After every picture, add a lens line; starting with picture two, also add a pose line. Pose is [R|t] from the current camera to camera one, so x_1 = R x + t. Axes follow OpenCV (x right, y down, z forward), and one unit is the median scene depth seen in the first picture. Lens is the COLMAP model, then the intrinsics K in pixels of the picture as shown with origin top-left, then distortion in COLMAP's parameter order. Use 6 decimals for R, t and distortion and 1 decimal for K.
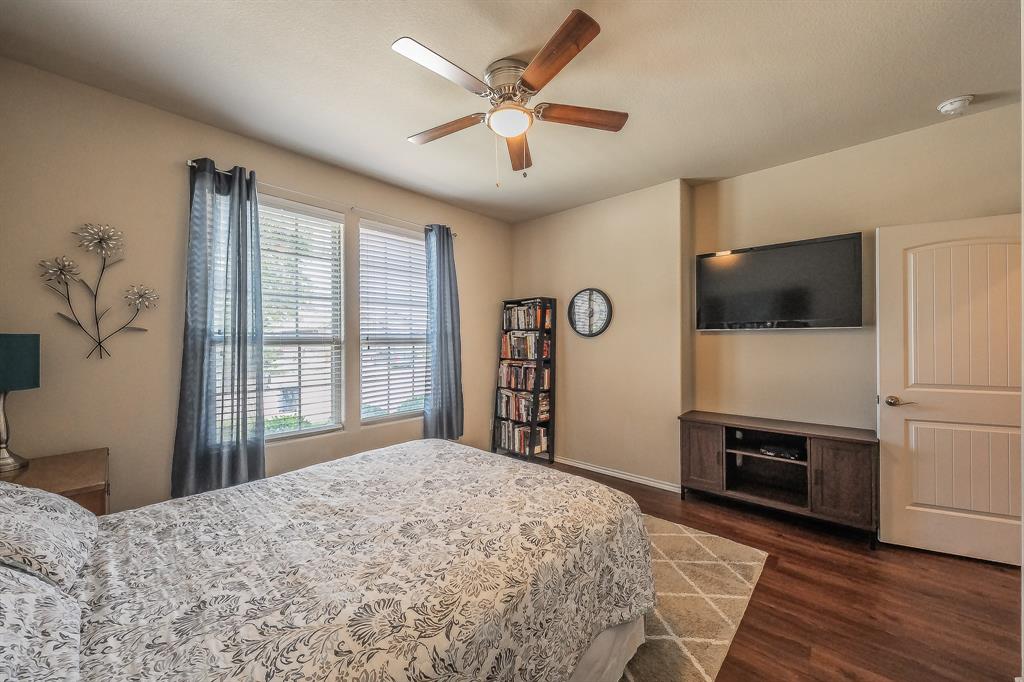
lens RADIAL K [[405.9, 0, 505.1], [0, 405.9, 337.9], [0, 0, 1]] dist [0.001377, 0.000070]
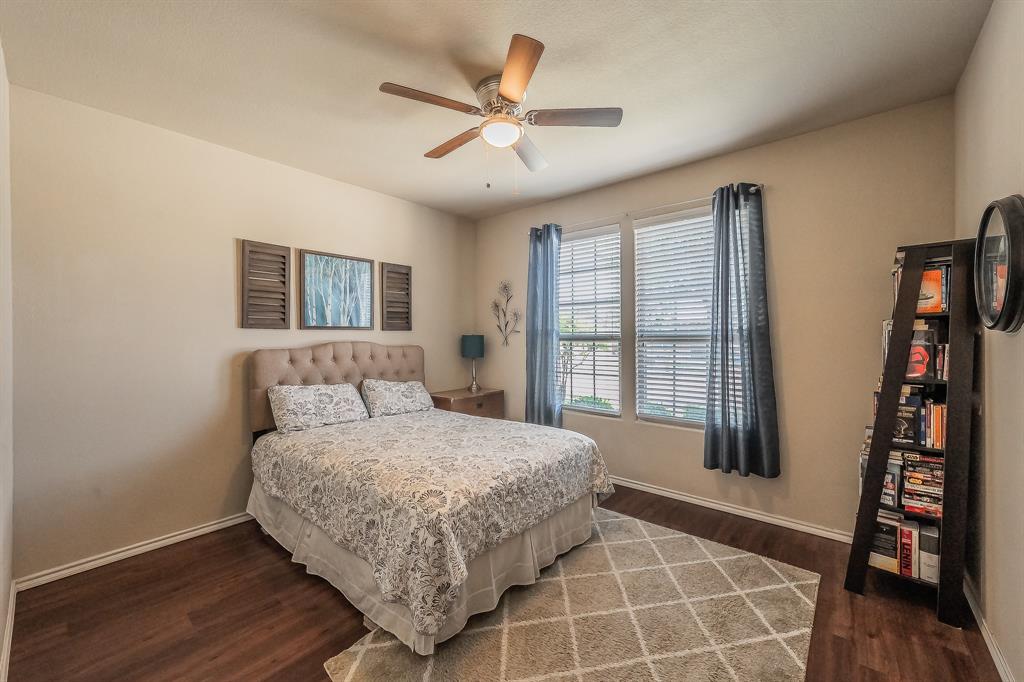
lens RADIAL K [[405.1, 0, 507.8], [0, 405.1, 356.7], [0, 0, 1]] dist [-0.026992, 0.000018]
pose [[-0.027222, 0.056682, -0.998021, 0.740766], [0.008879, 0.998365, 0.056460, -0.007156], [0.999590, -0.007325, -0.027681, 0.737633]]
